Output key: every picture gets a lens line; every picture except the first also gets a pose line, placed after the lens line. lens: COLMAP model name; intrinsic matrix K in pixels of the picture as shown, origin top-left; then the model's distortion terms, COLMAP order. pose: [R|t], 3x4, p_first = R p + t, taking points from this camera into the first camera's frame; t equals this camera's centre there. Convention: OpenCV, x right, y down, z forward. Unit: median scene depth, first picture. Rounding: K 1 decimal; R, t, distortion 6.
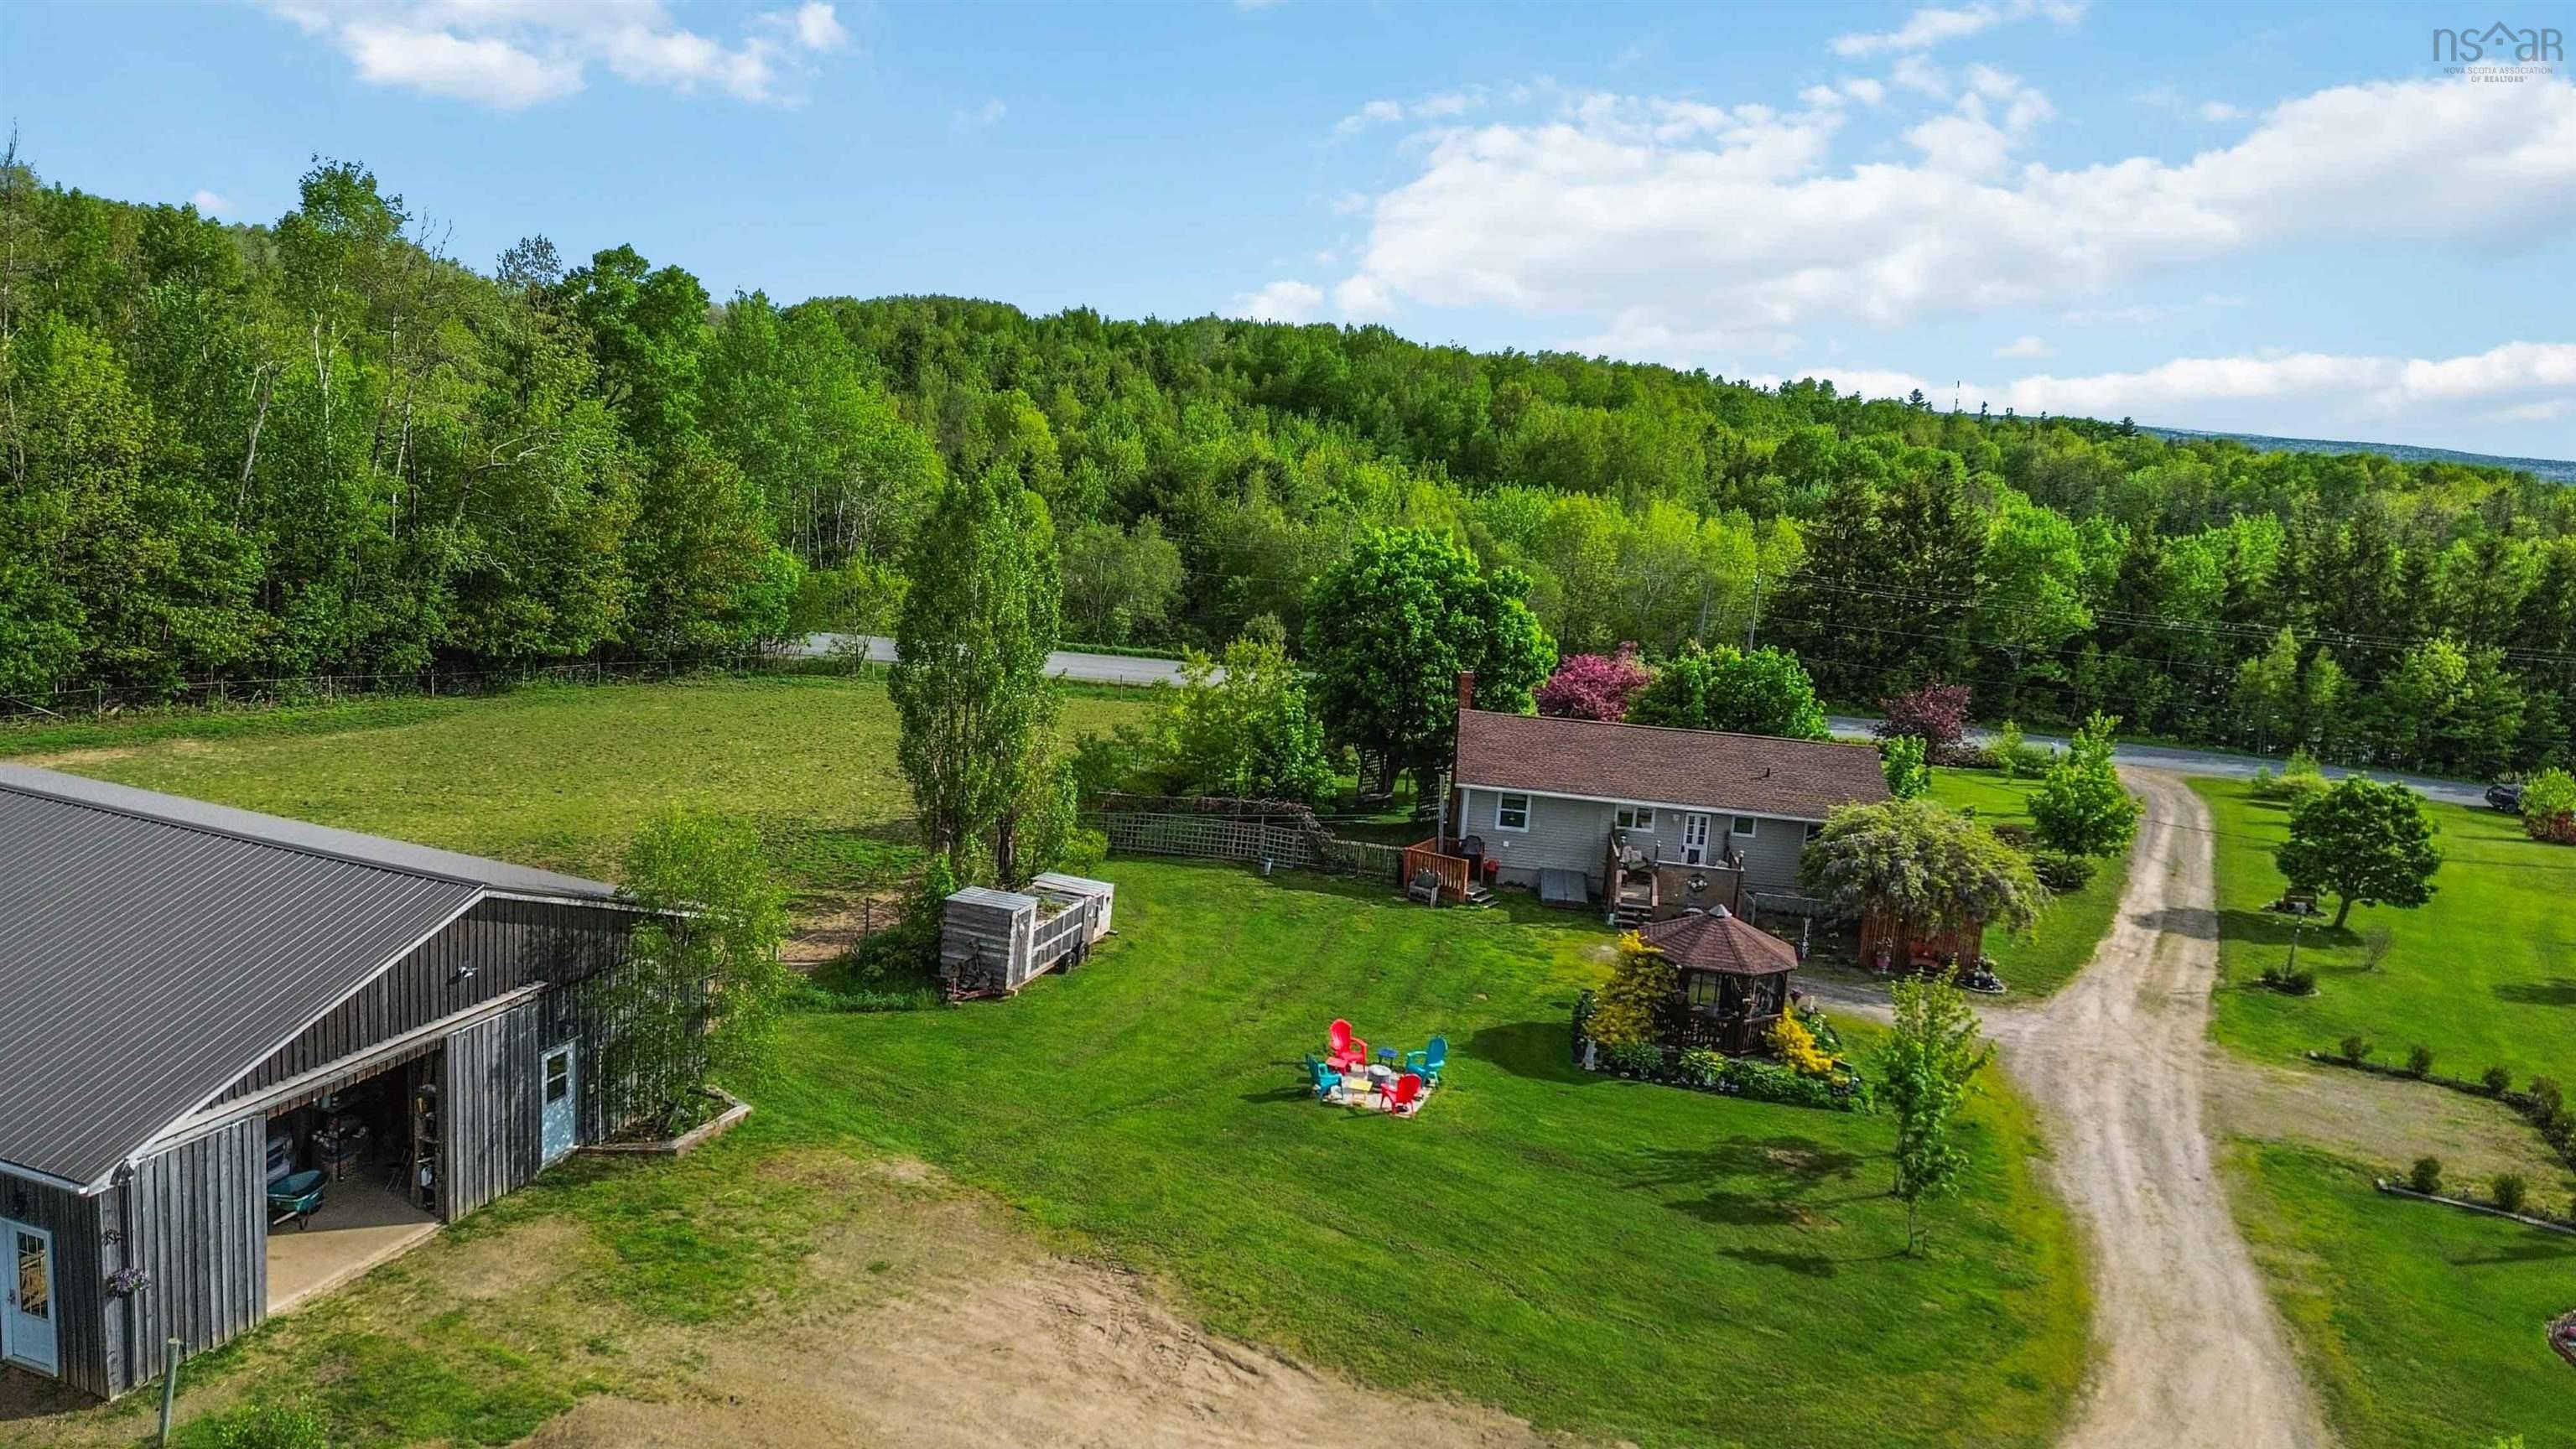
lens RADIAL K [[1816.9, 0, 1284.2], [0, 1816.9, 740.7], [0, 0, 1]] dist [0.077810, -0.080910]
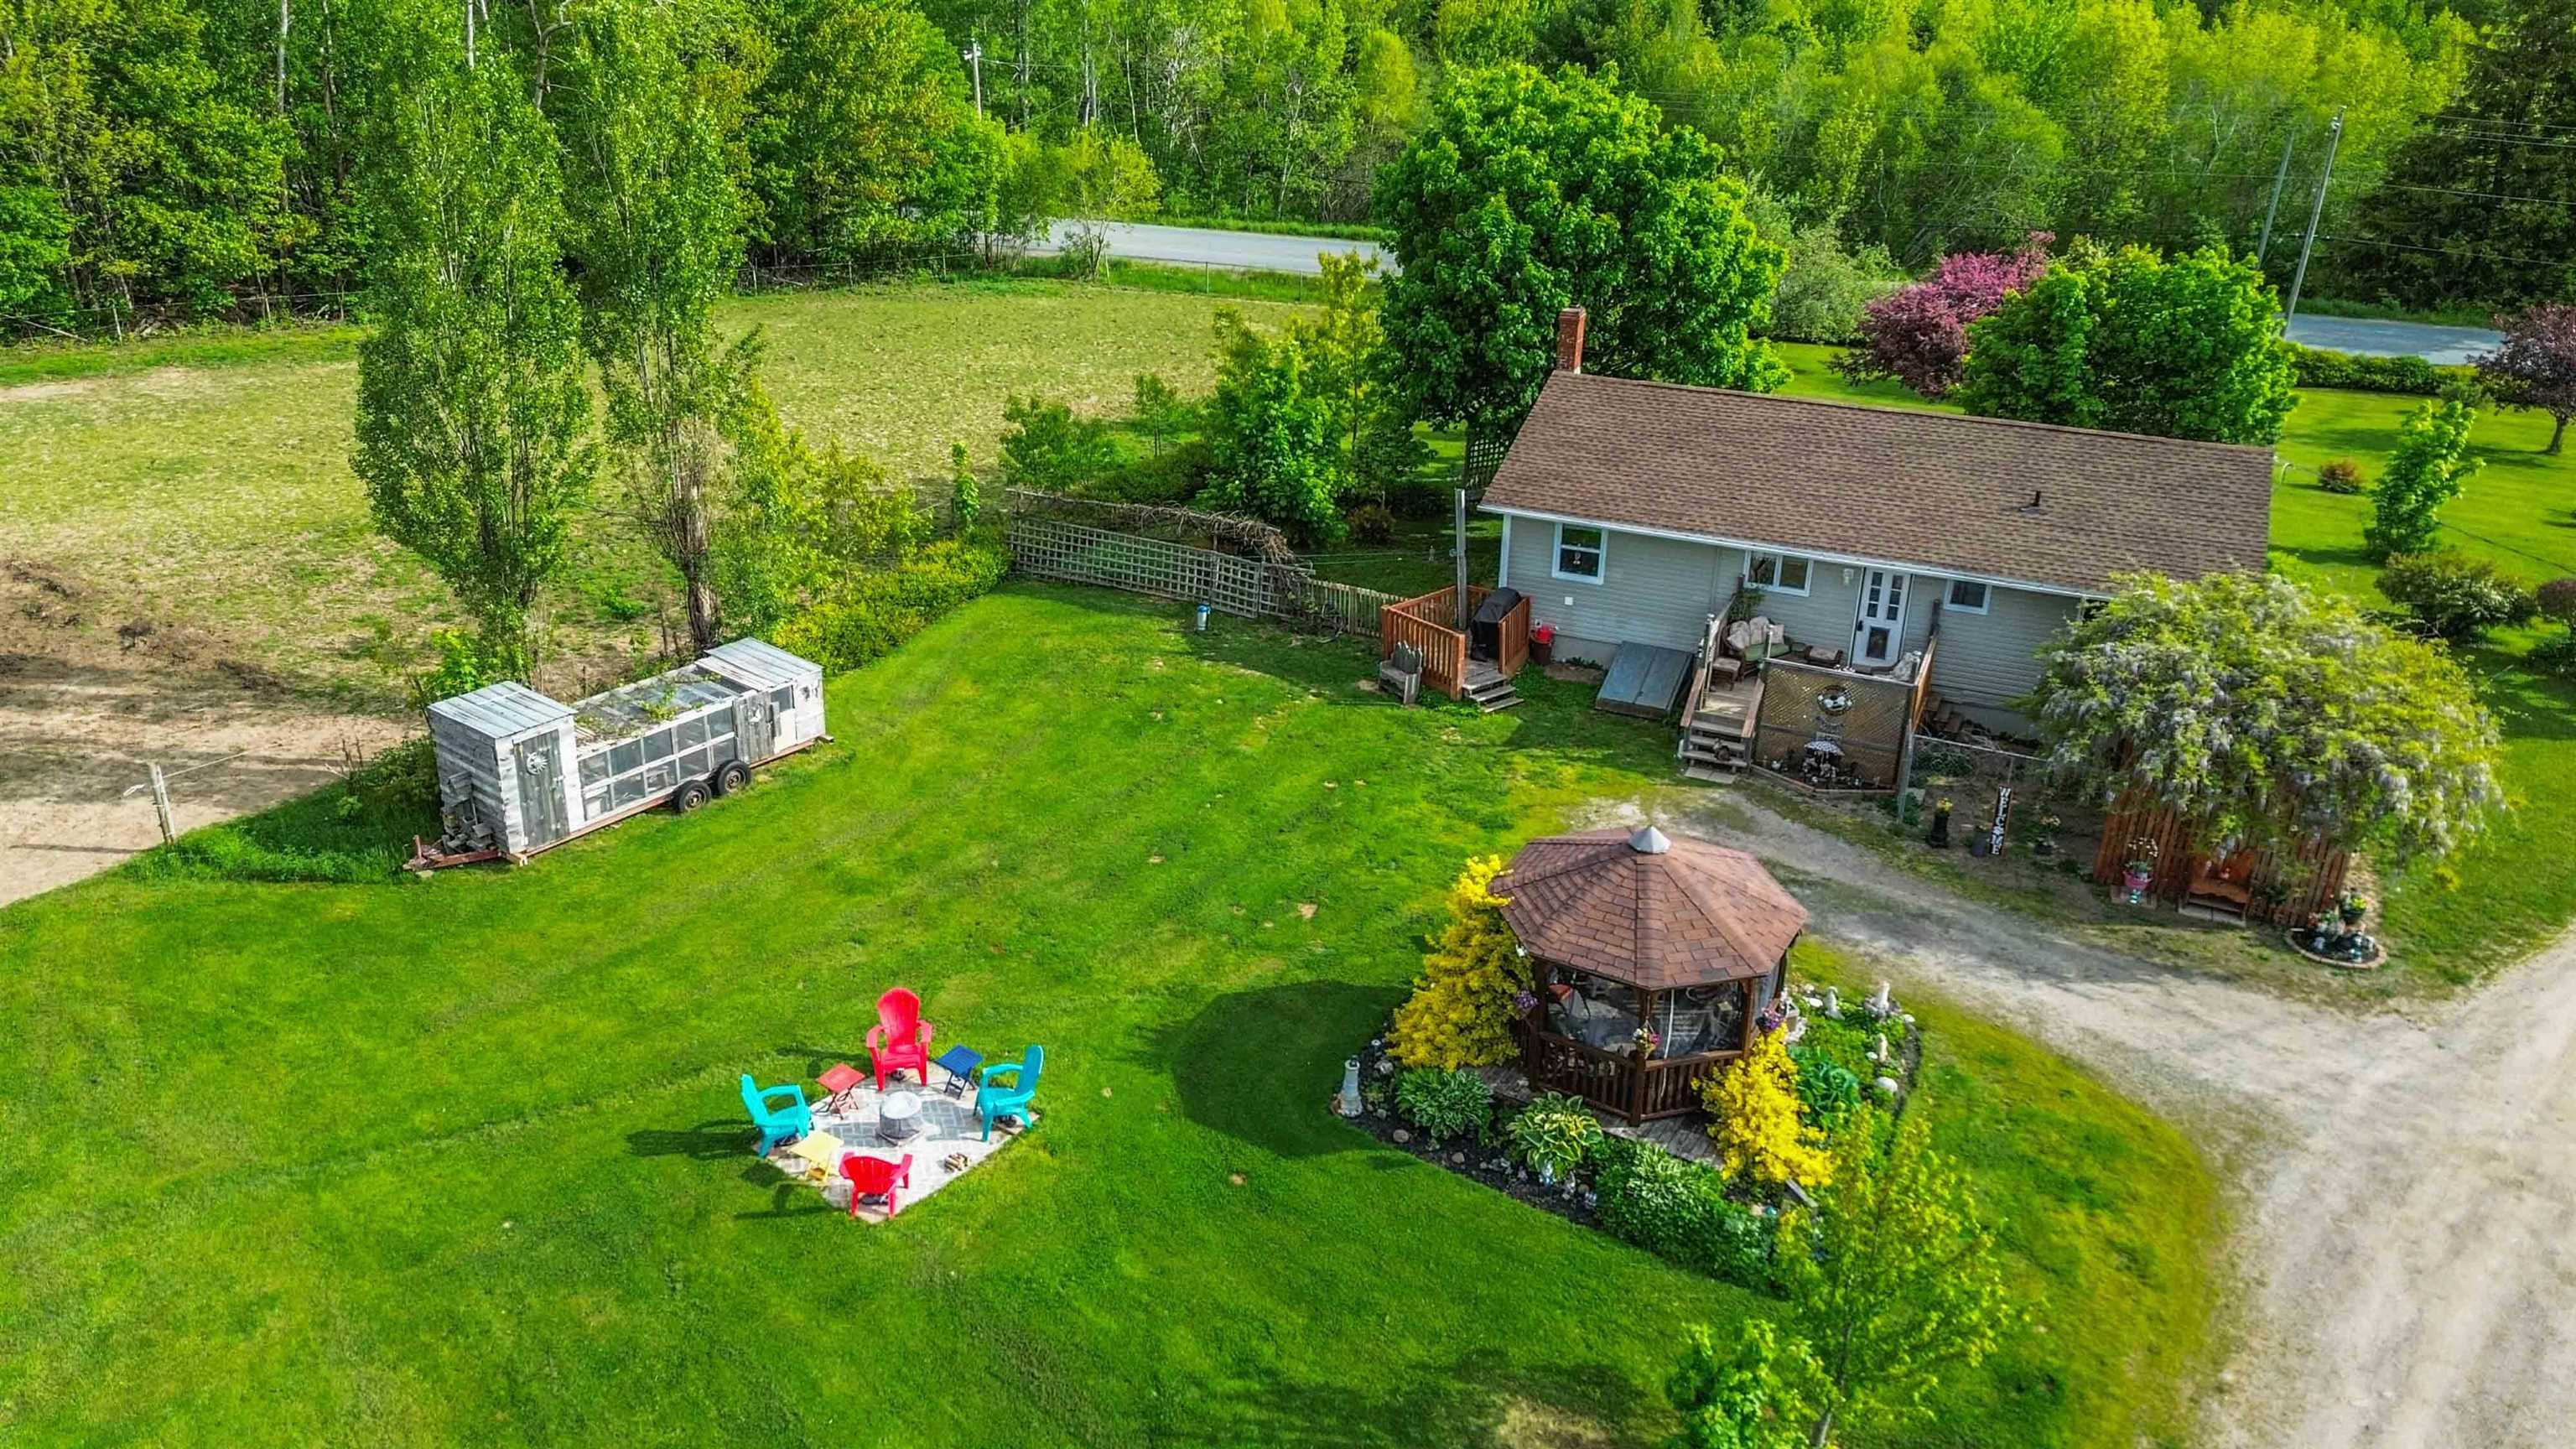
lens RADIAL K [[1807.5, 0, 1288.0], [0, 1807.5, 724.5], [0, 0, 1]] dist [0.063045, -0.054191]
pose [[0.944930, 0.078851, -0.317633, 0.231236], [-0.006276, 0.974729, 0.223304, -0.039972], [0.327213, -0.209013, 0.921545, 0.383446]]
